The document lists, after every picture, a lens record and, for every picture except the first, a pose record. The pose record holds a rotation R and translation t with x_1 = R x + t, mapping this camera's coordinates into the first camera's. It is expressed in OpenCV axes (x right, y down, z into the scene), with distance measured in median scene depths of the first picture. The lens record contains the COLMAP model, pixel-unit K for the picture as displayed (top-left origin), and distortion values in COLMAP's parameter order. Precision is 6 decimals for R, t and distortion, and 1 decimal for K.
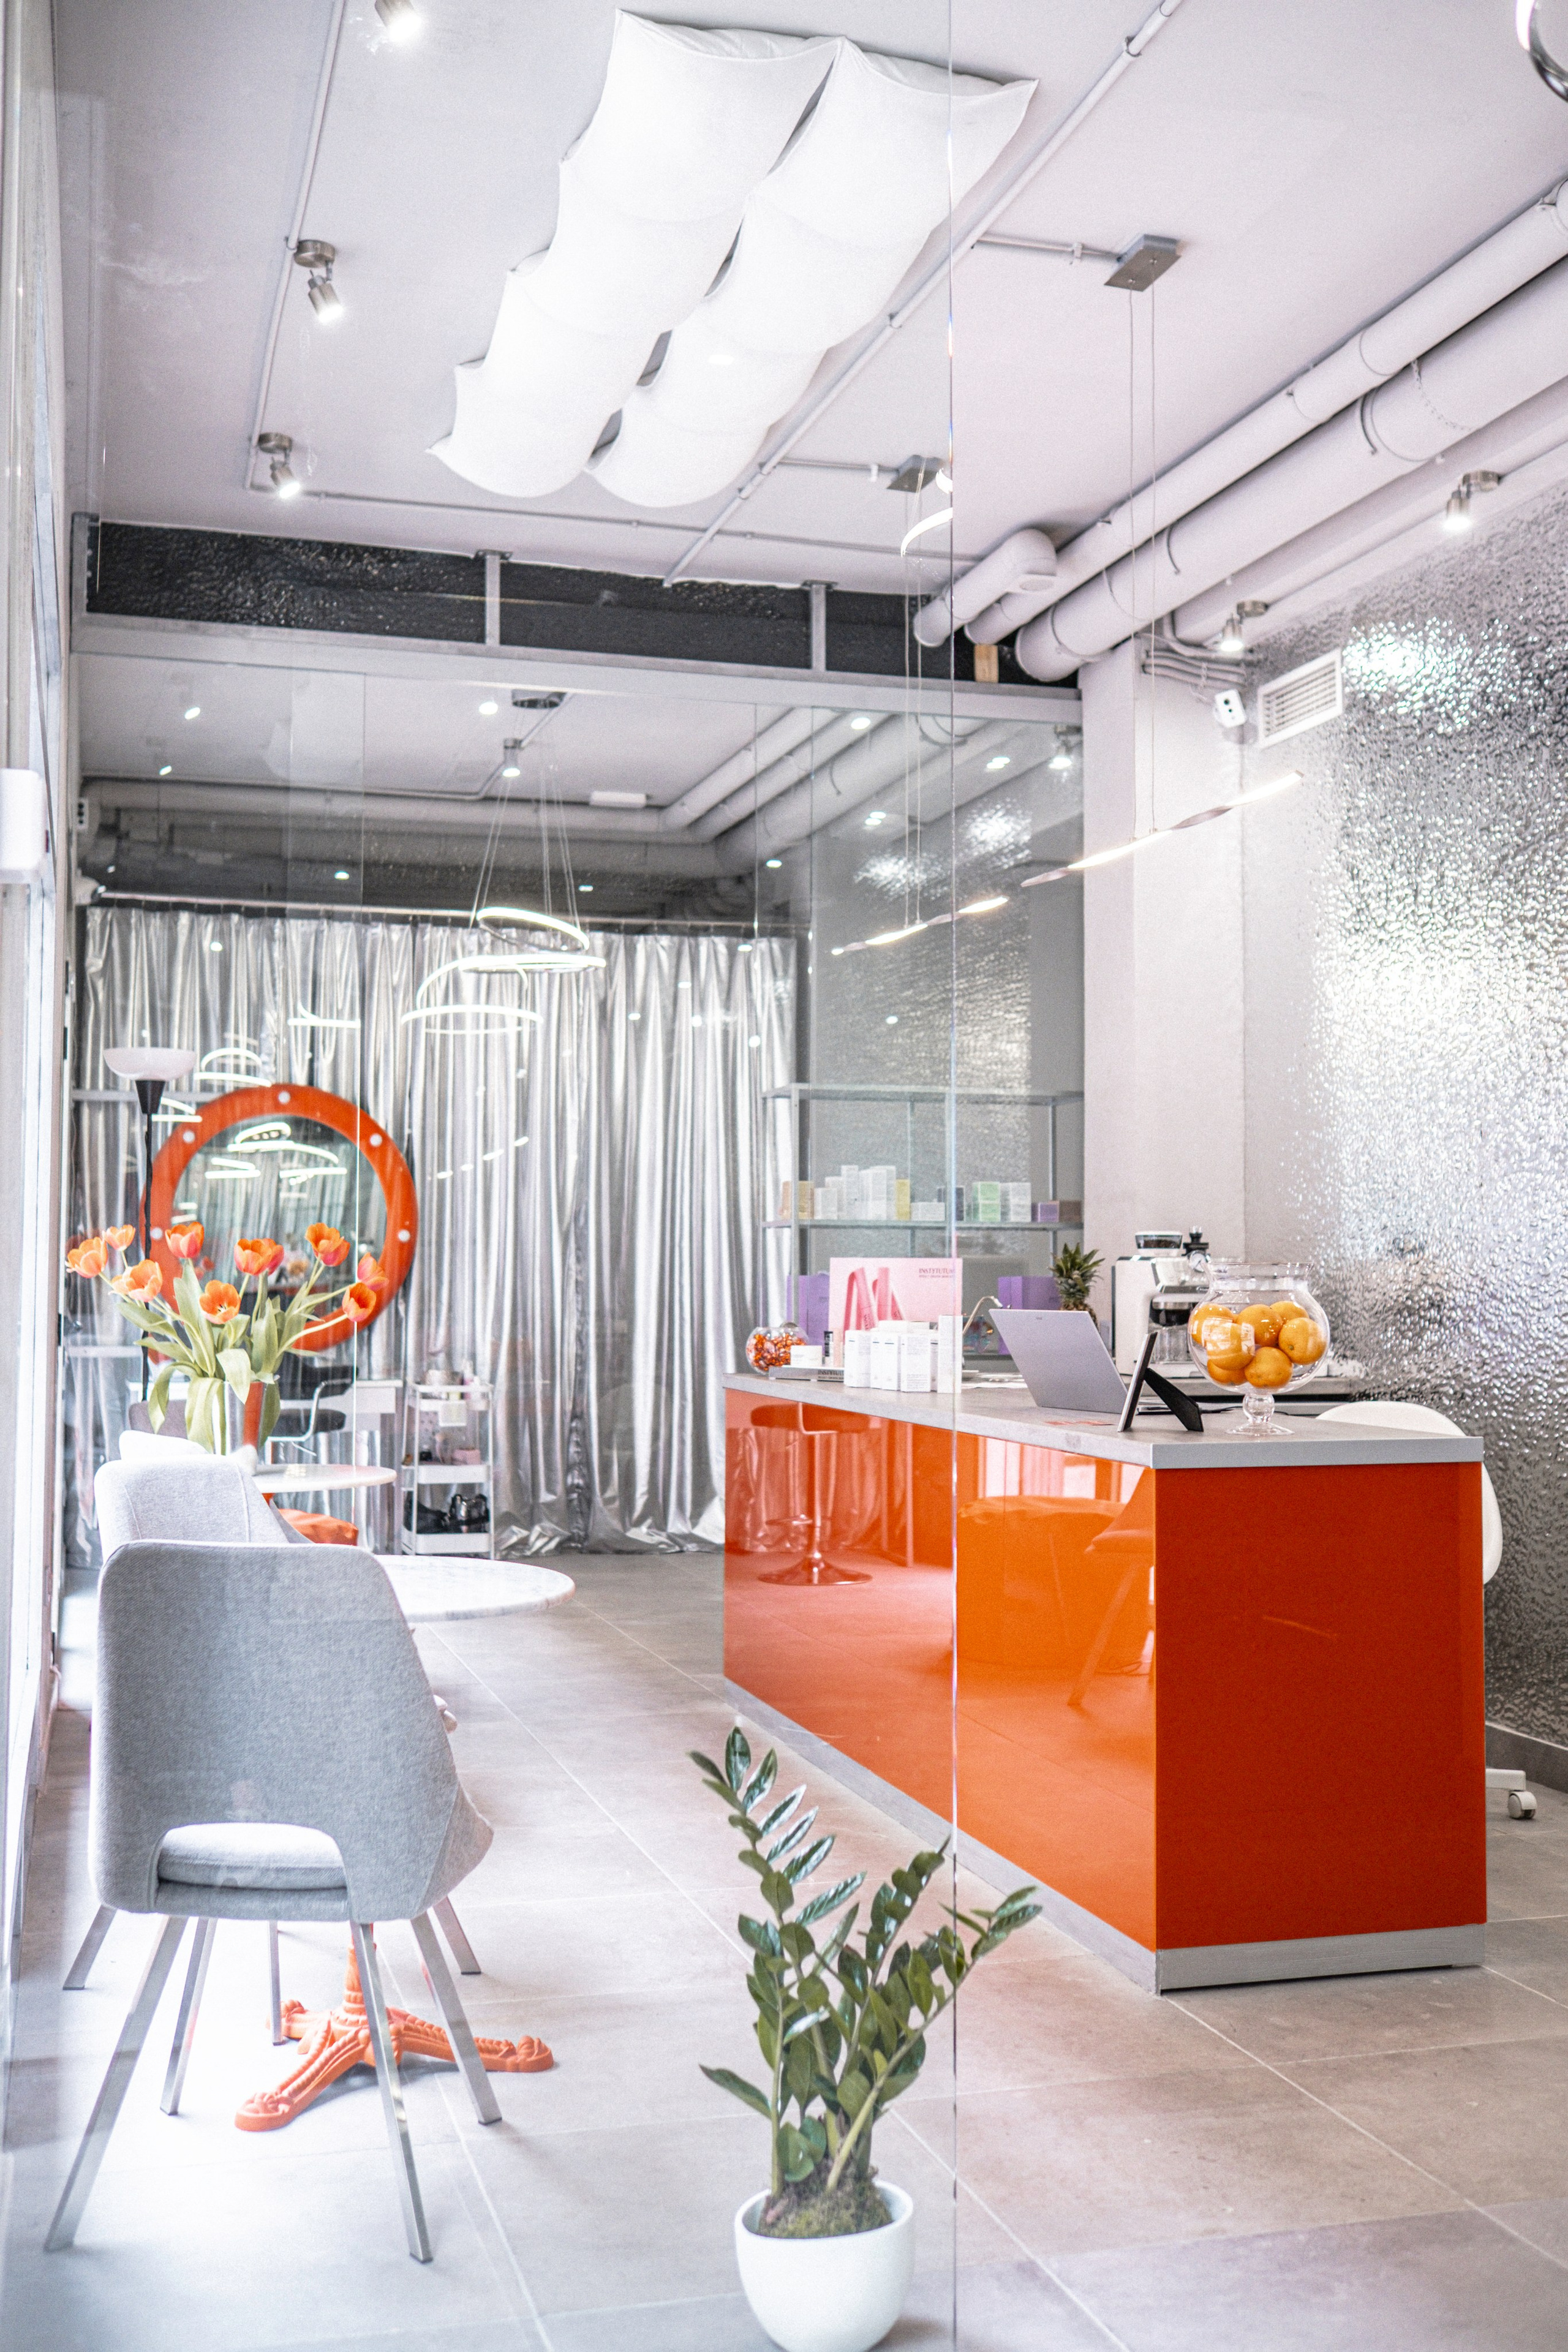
lens RADIAL K [[2406.7, 0, 784.0], [0, 2406.7, 1176.0], [0, 0, 1]] dist [-0.013434, -0.002554]
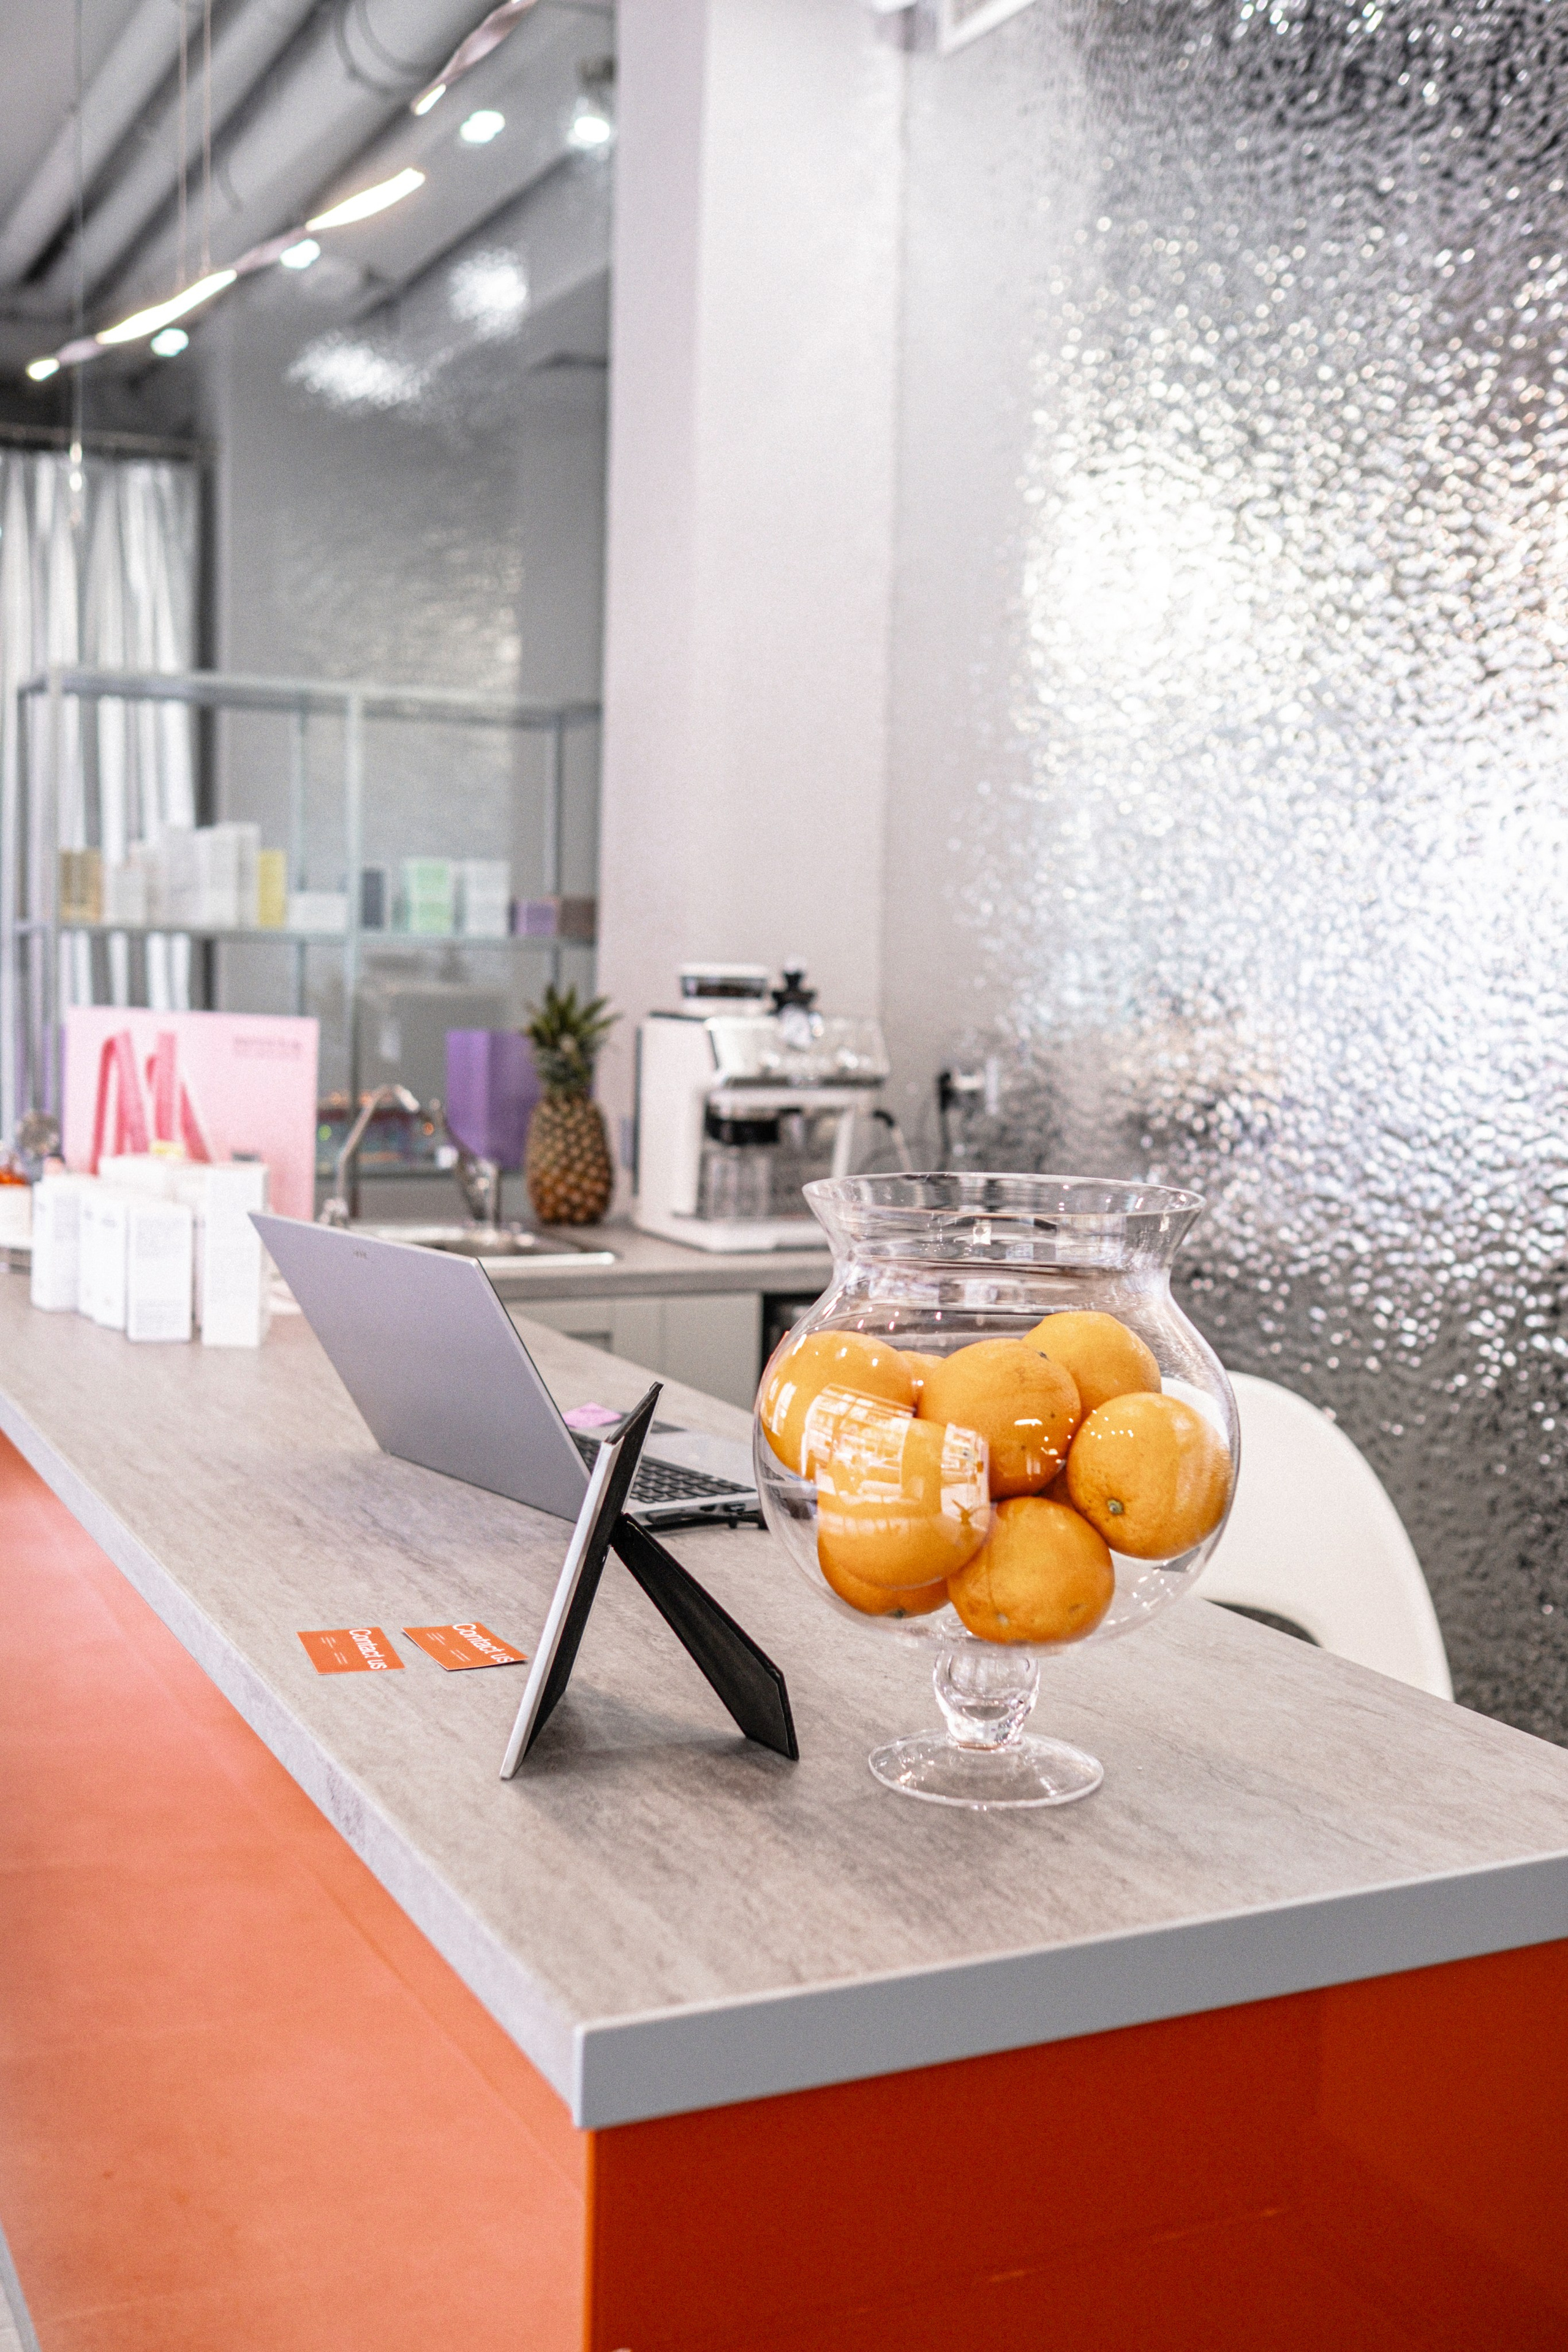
lens RADIAL K [[2406.7, 0, 784.0], [0, 2406.7, 1176.0], [0, 0, 1]] dist [-0.013434, -0.002554]
pose [[0.986177, 0.007503, 0.165525, 0.080859], [-0.029834, 0.990688, 0.132841, -0.001894], [-0.162987, -0.135943, 0.977218, 0.471689]]
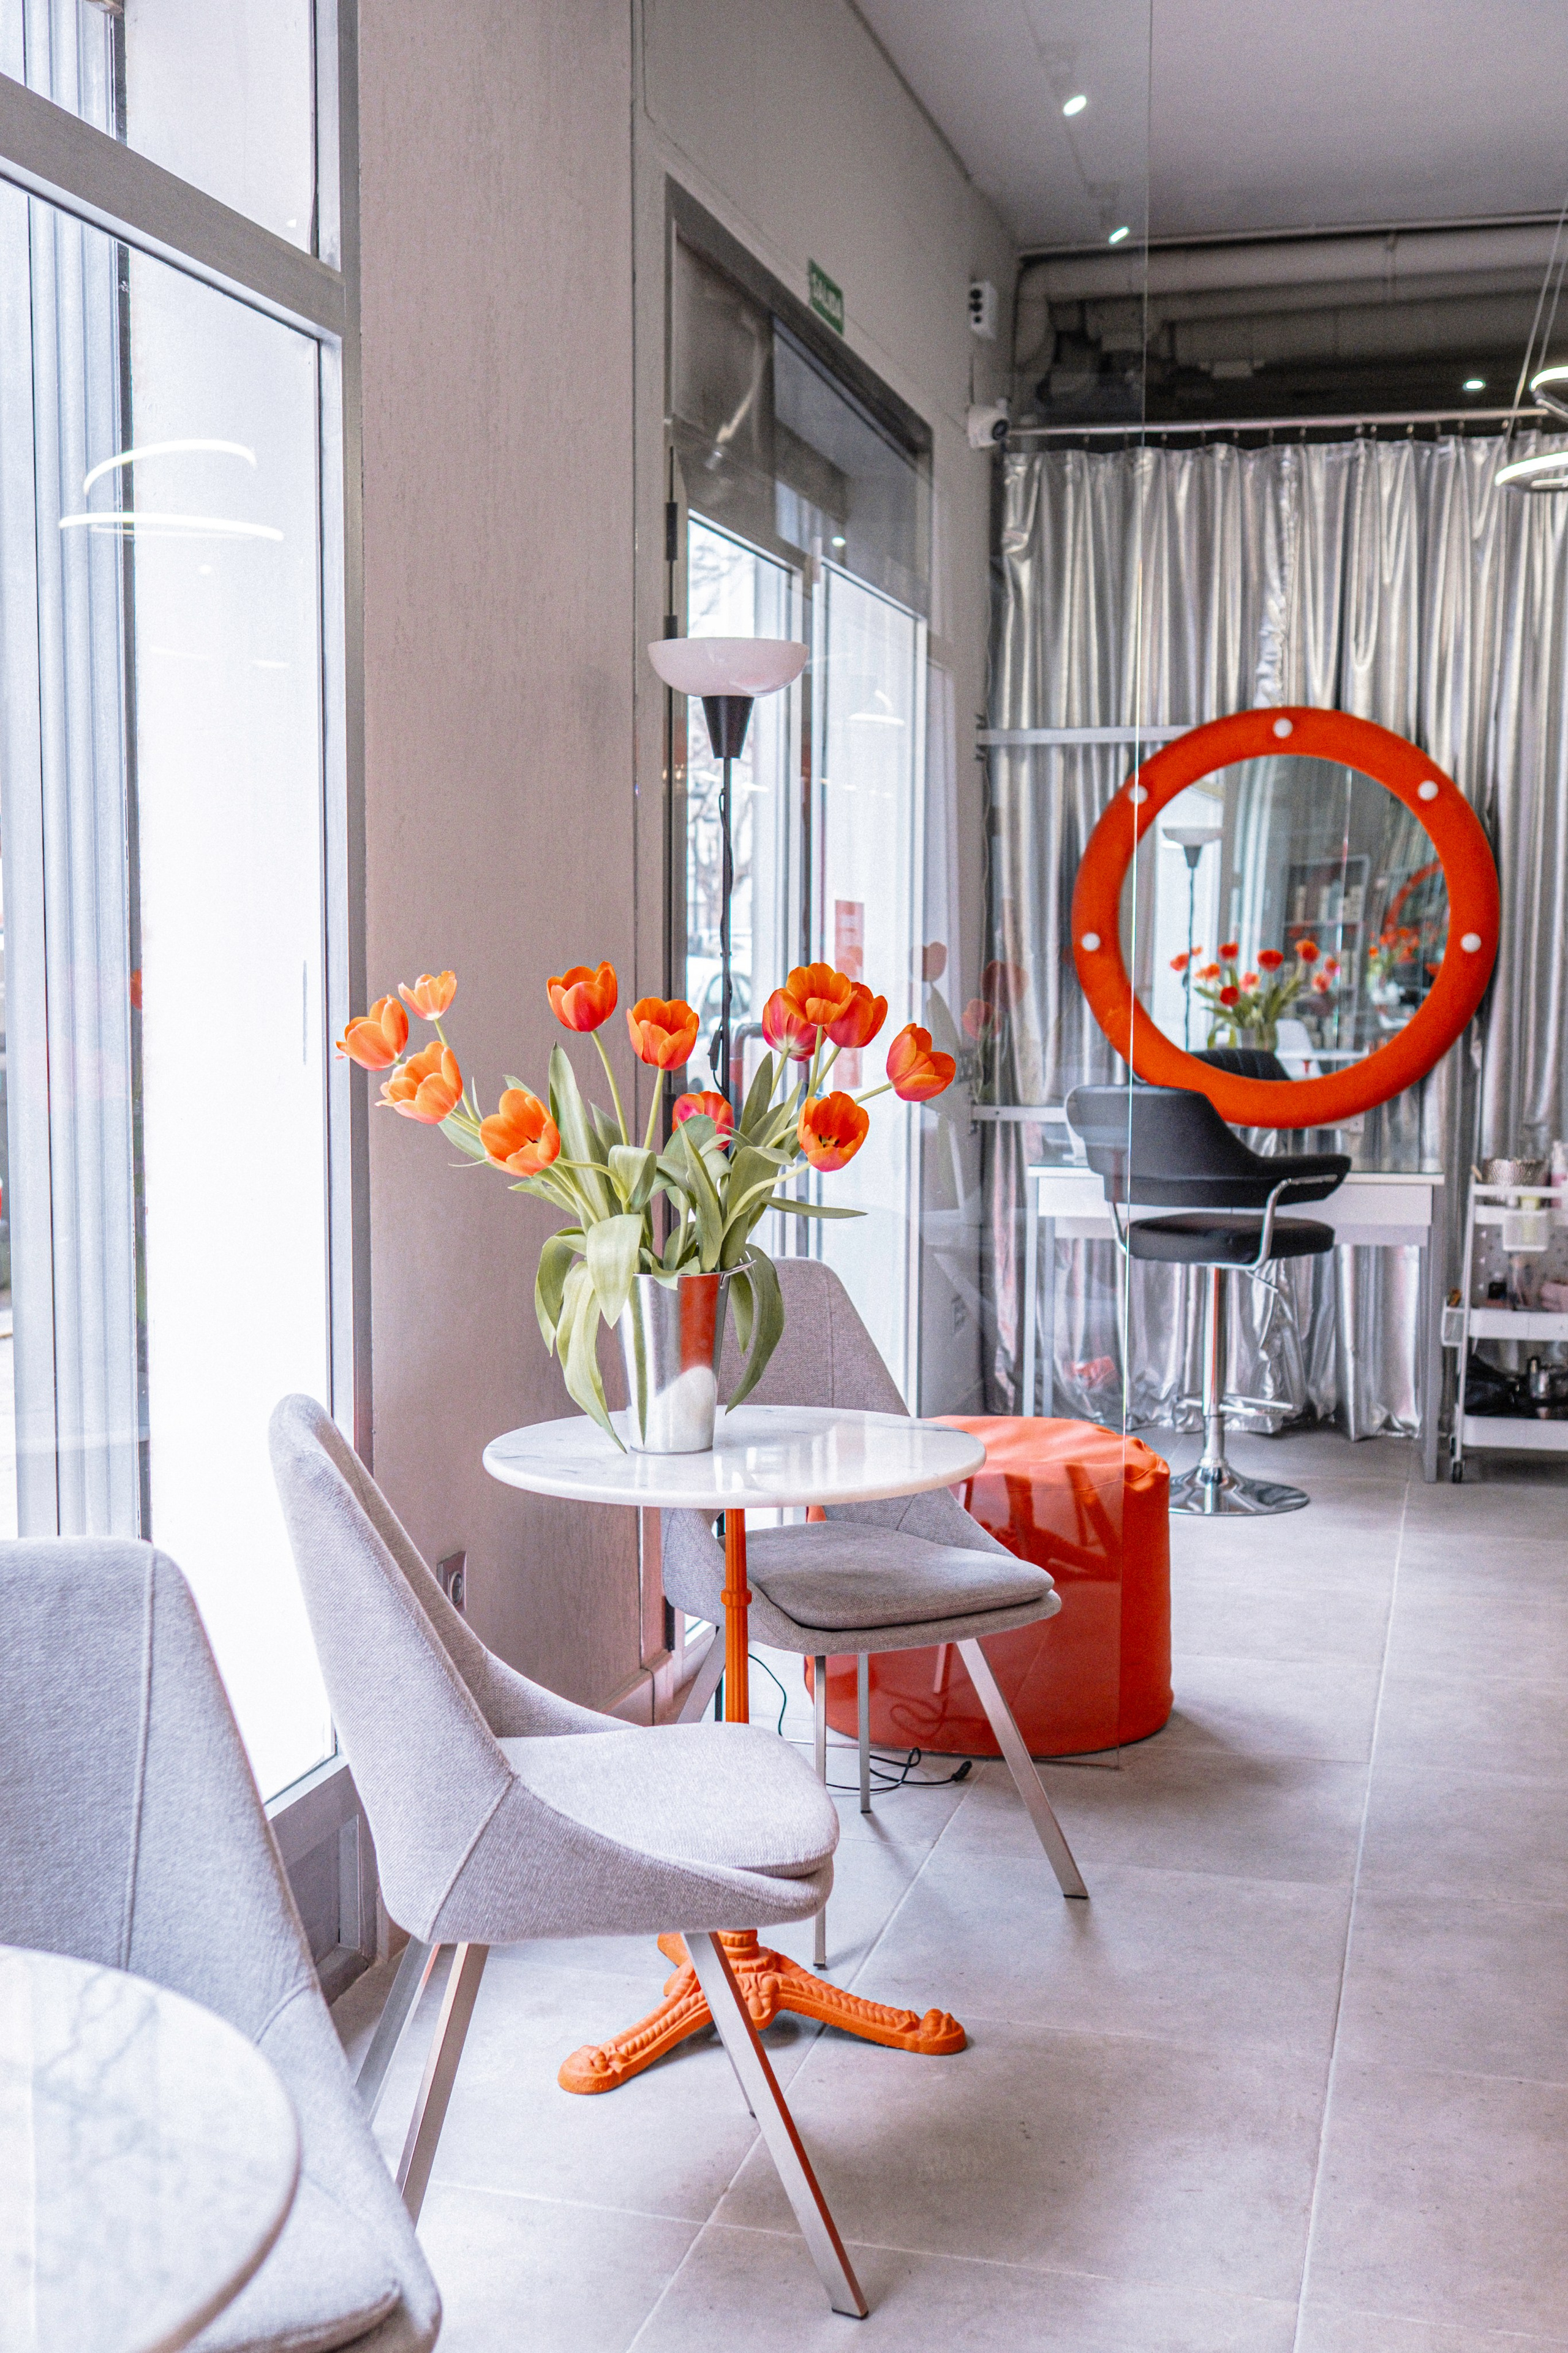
lens RADIAL K [[2652.7, 0, 781.5], [0, 2652.7, 1222.7], [0, 0, 1]] dist [0.013262, 0.011994]
pose [[0.850896, 0.052405, -0.522714, 0.056396], [0.021993, 0.990586, 0.135113, -0.000525], [0.524874, -0.126463, 0.841733, 0.311426]]
